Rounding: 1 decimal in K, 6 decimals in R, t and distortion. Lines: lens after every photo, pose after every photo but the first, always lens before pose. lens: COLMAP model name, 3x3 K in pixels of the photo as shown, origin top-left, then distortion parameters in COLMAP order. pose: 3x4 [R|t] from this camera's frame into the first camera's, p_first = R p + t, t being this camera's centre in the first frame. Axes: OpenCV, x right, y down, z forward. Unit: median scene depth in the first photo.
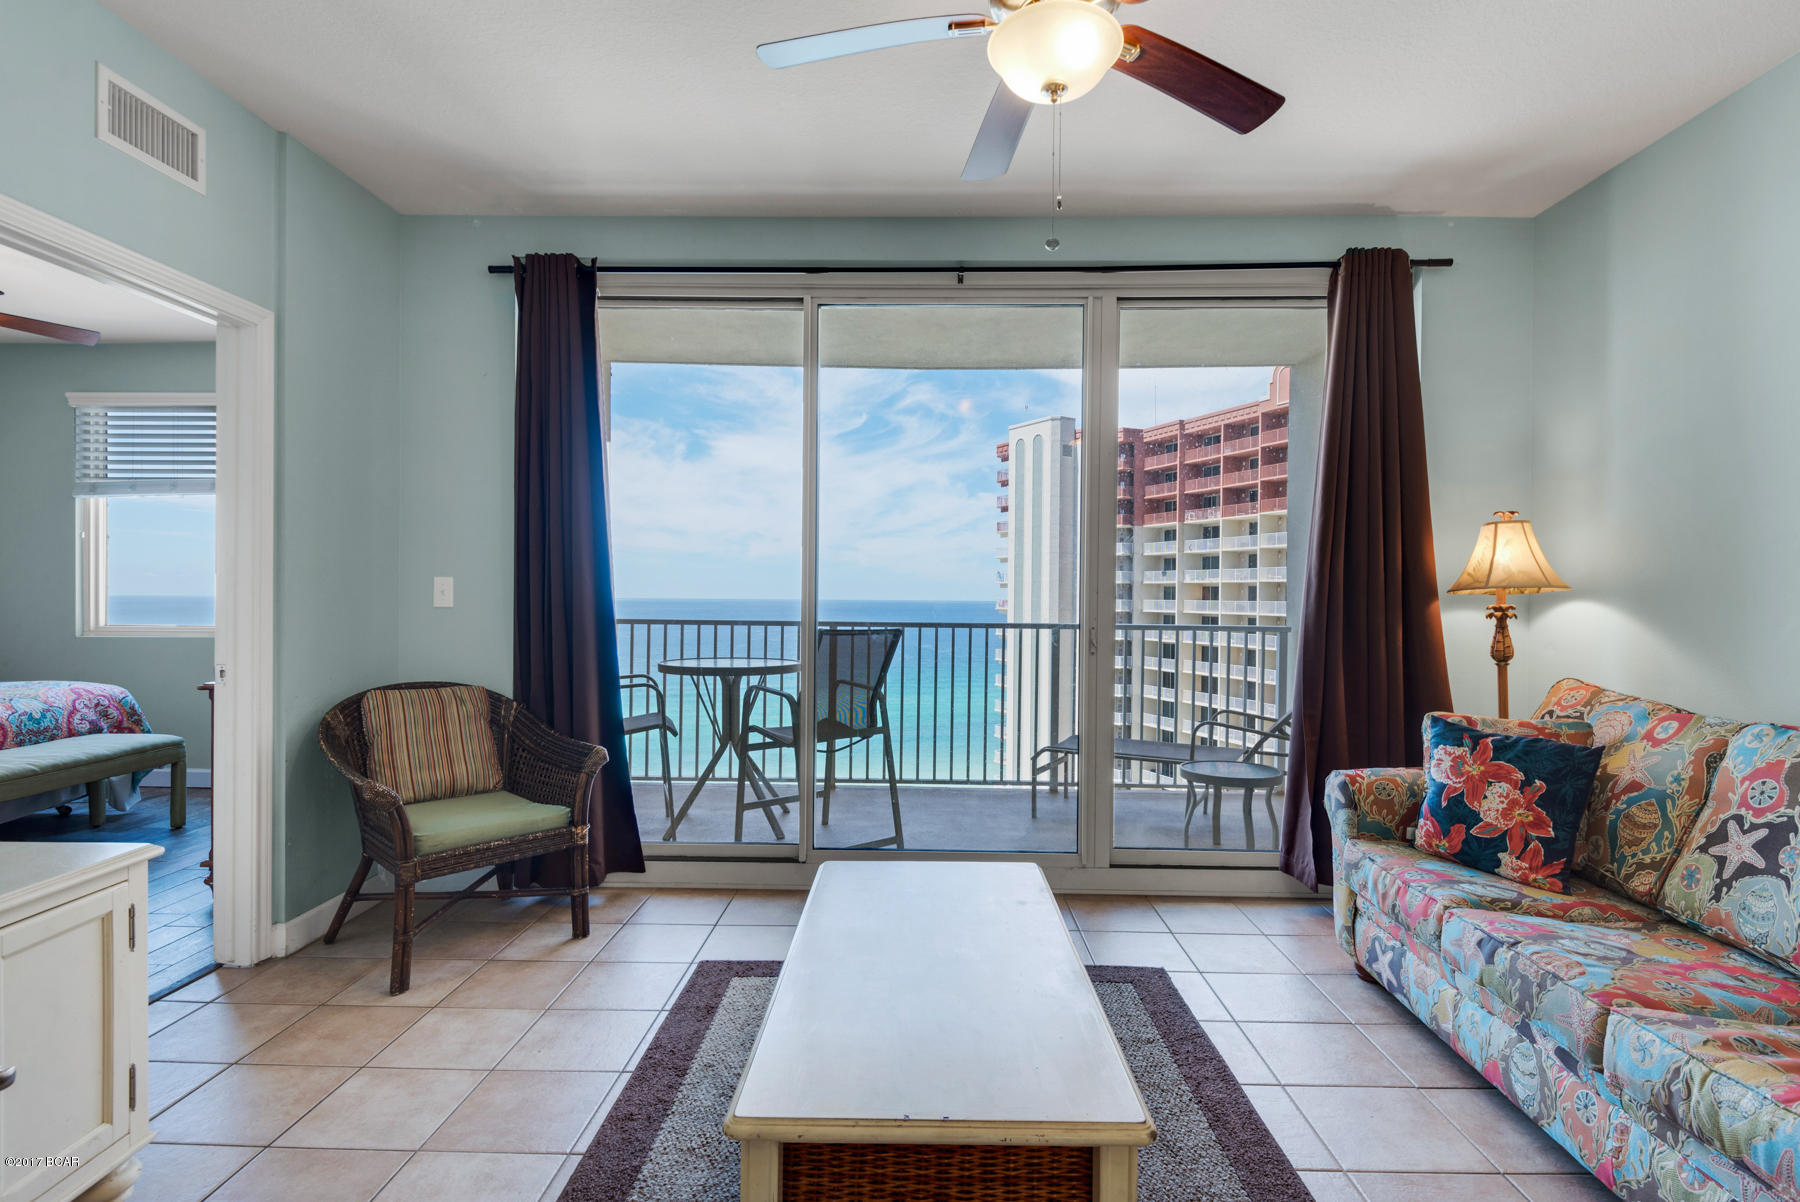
lens RADIAL K [[887.4, 0, 909.6], [0, 887.4, 601.4], [0, 0, 1]] dist [0.025447, -0.019000]
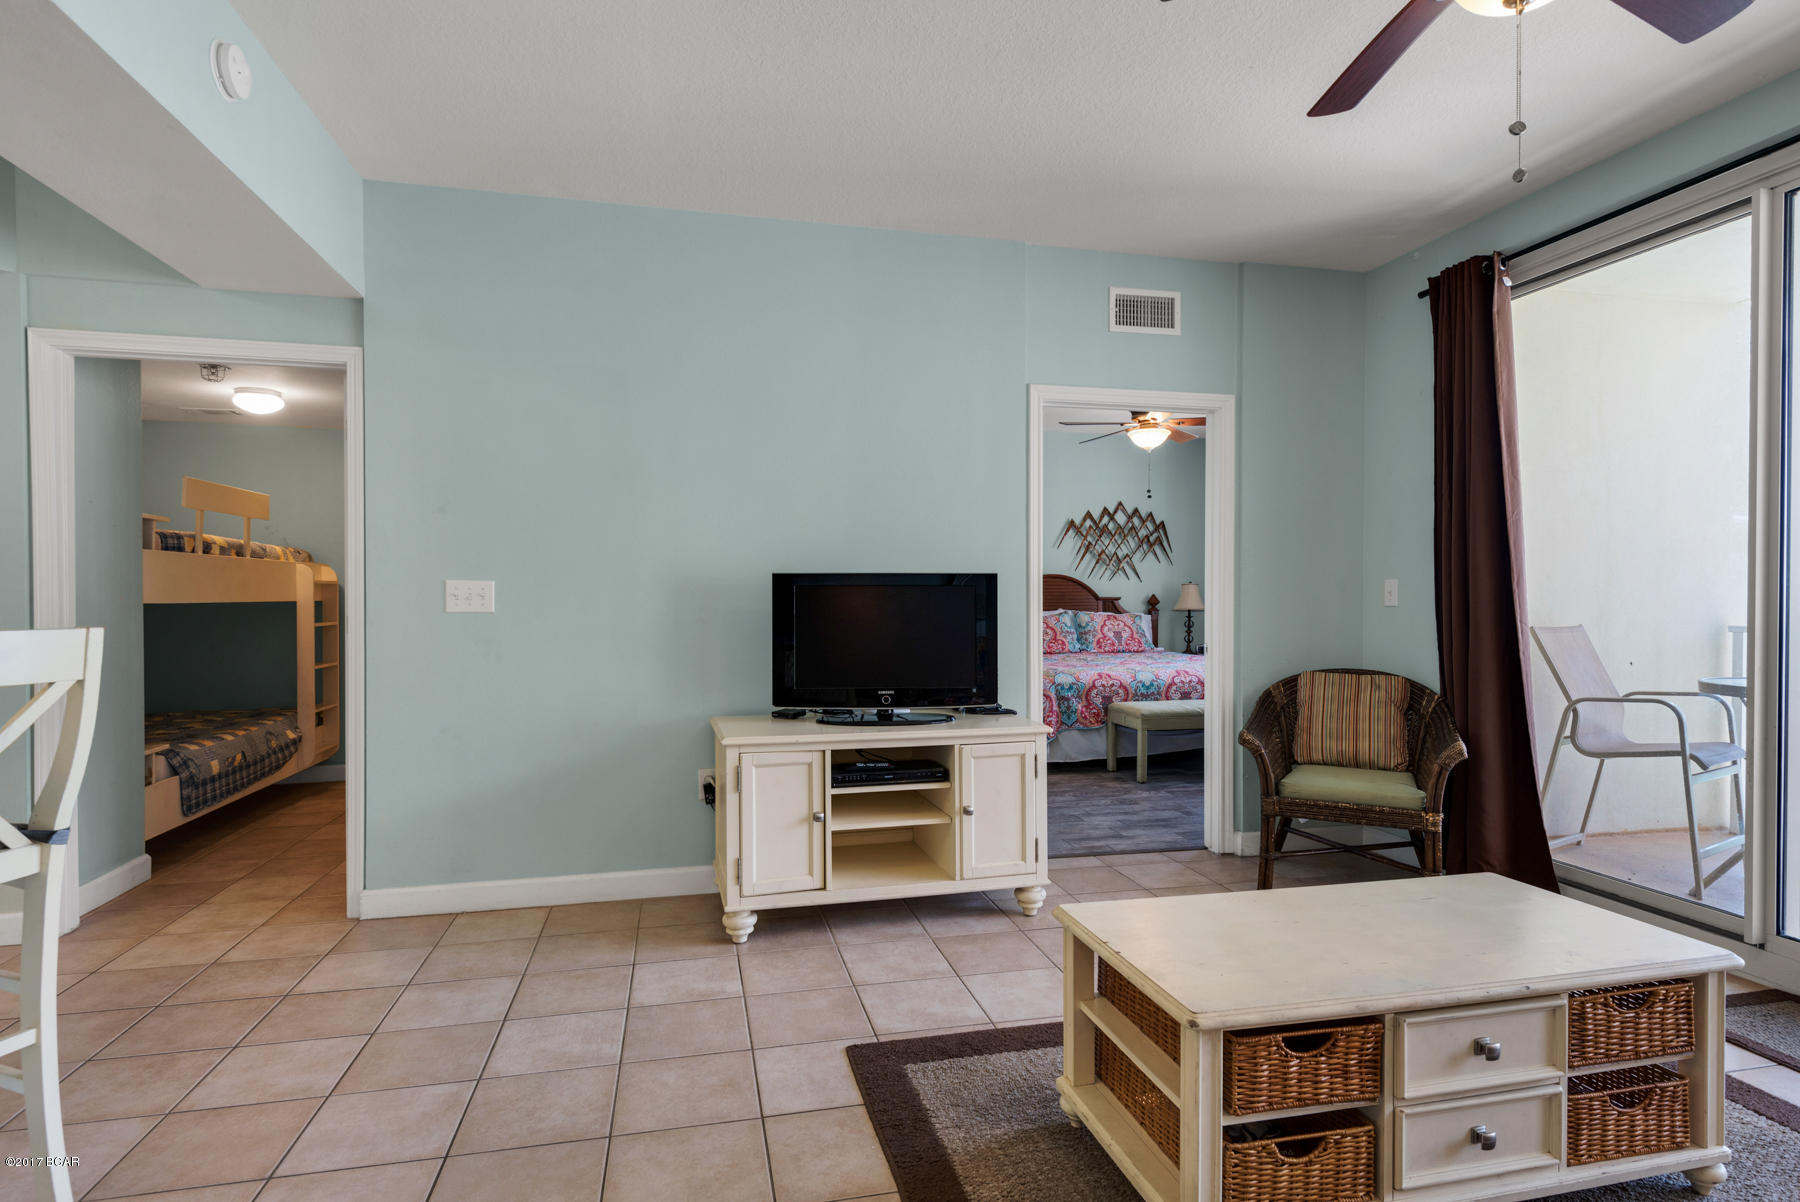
lens RADIAL K [[936.3, 0, 897.8], [0, 936.3, 607.0], [0, 0, 1]] dist [0.043291, -0.031126]
pose [[0.245350, -0.000197, -0.969434, 0.509157], [-0.004440, 0.999989, -0.001327, 0.012610], [0.969424, 0.004630, 0.245347, 0.105463]]
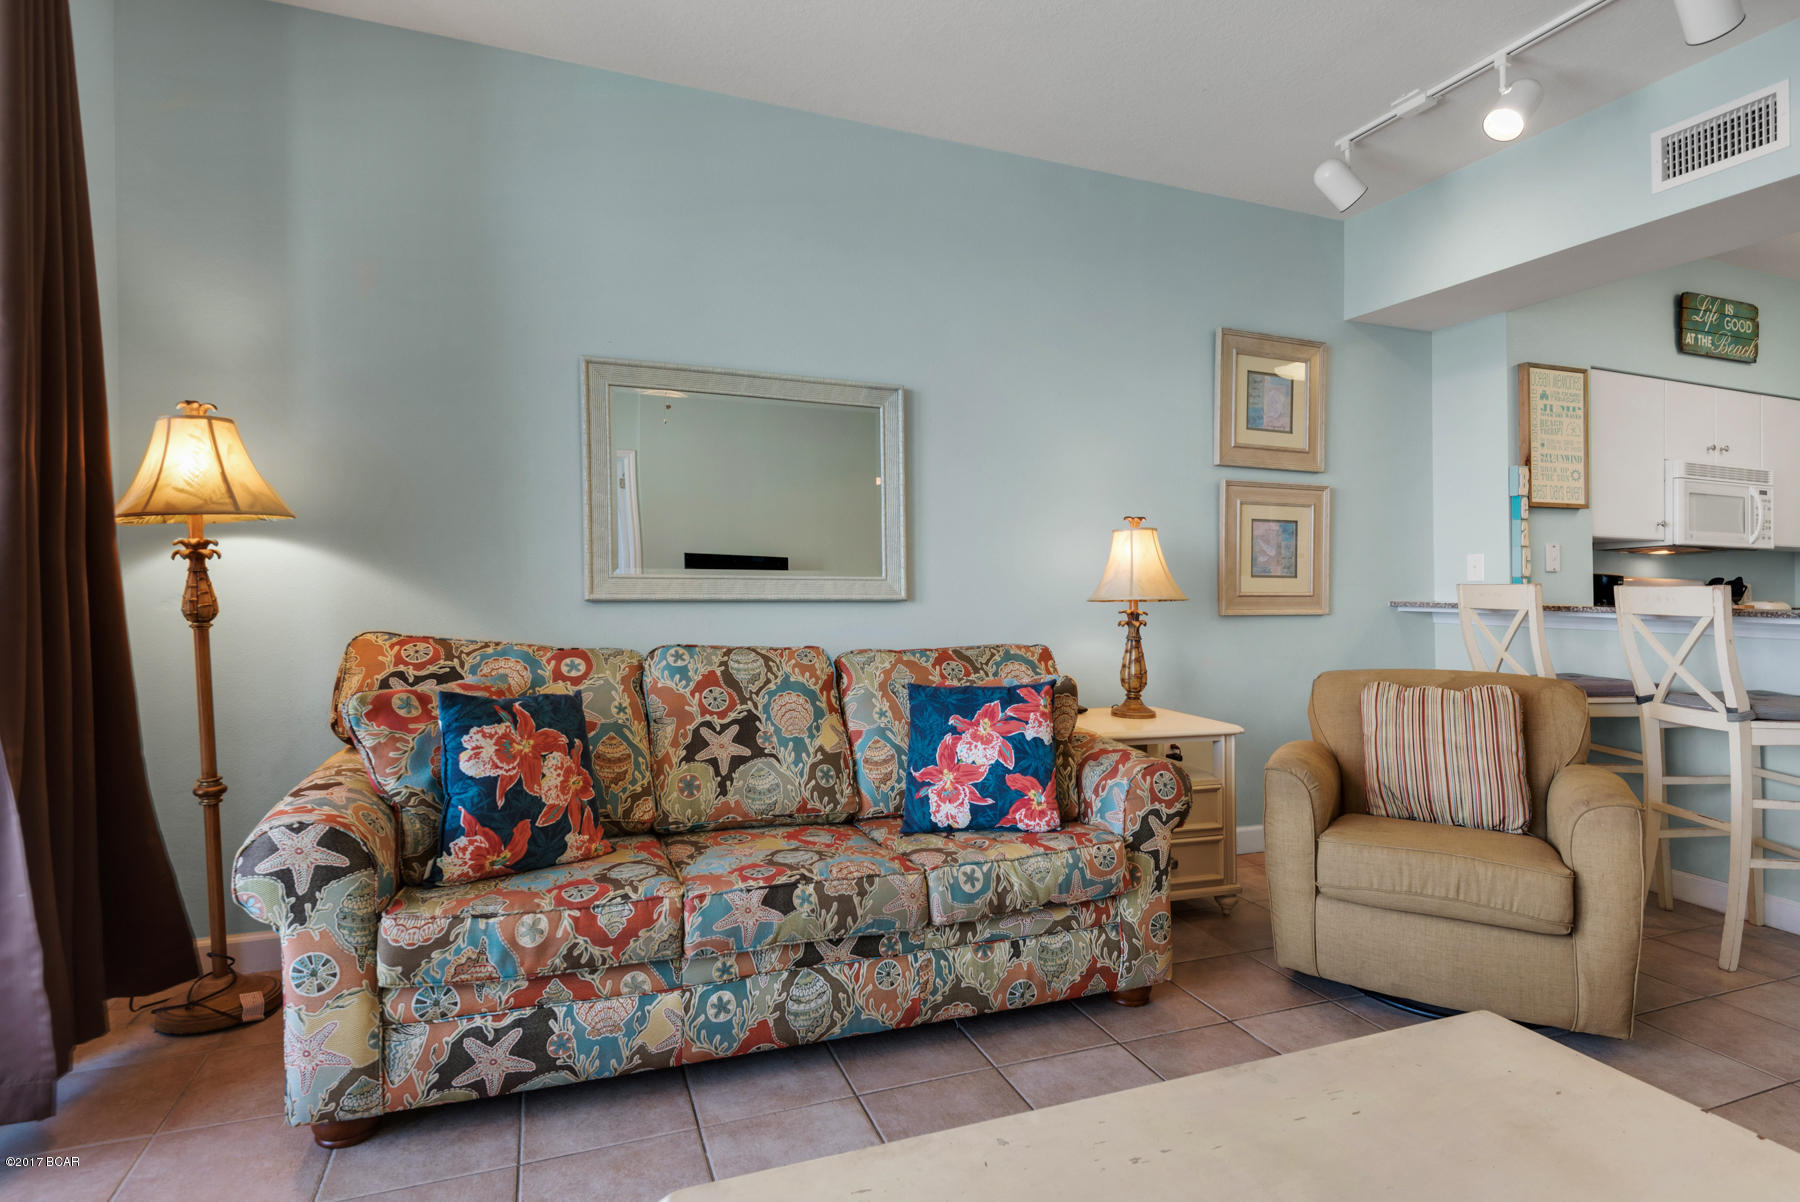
lens RADIAL K [[909.4, 0, 895.3], [0, 909.4, 576.3], [0, 0, 1]] dist [0.032290, -0.022248]
pose [[-0.379862, -0.005954, 0.925024, -0.176062], [-0.010647, 0.999941, 0.002064, 0.025016], [-0.924982, -0.009065, -0.379903, 0.752363]]
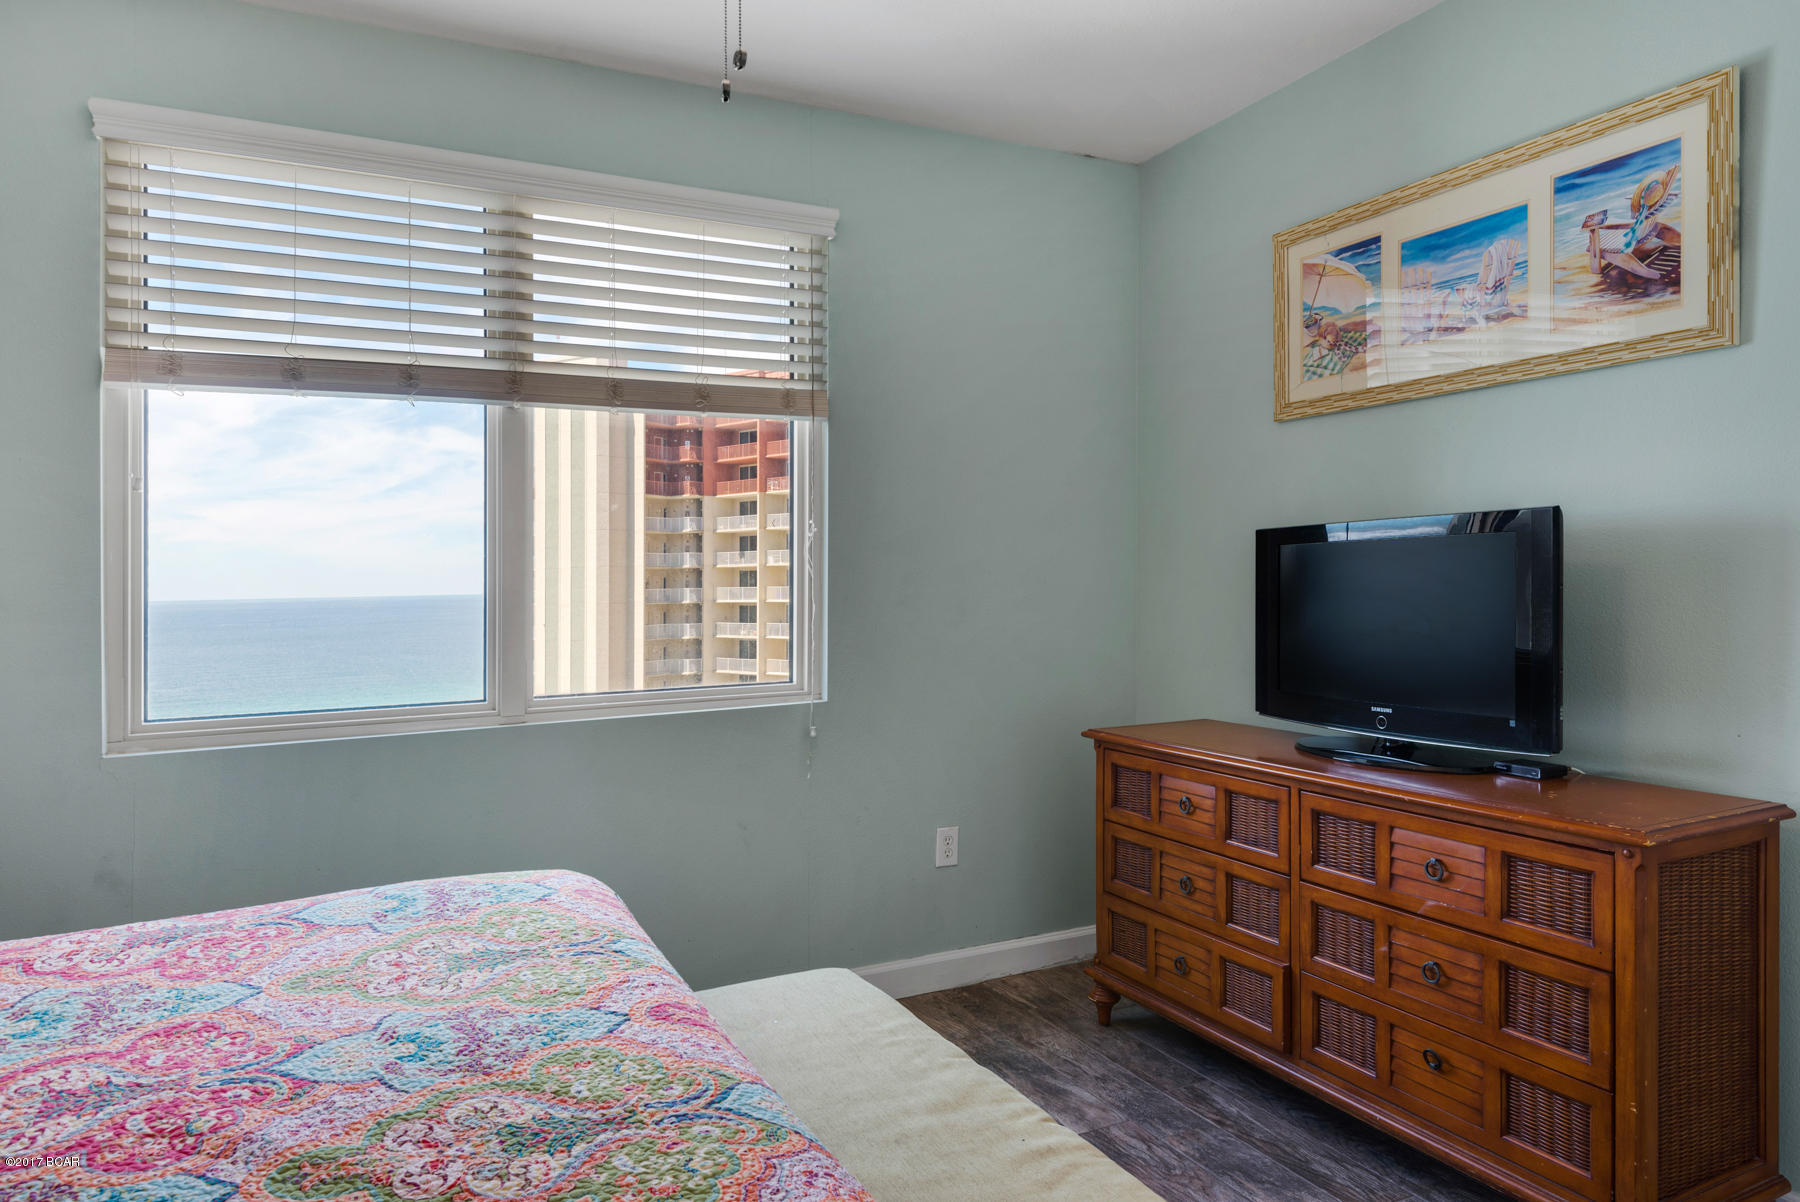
lens RADIAL K [[1107.4, 0, 891.9], [0, 1107.4, 600.7], [0, 0, 1]] dist [0.038413, -0.028488]
pose [[0.890165, -0.032500, 0.454477, -1.357739], [0.028361, 0.999471, 0.015925, -0.039155], [-0.454754, -0.001286, 0.890616, 0.692383]]
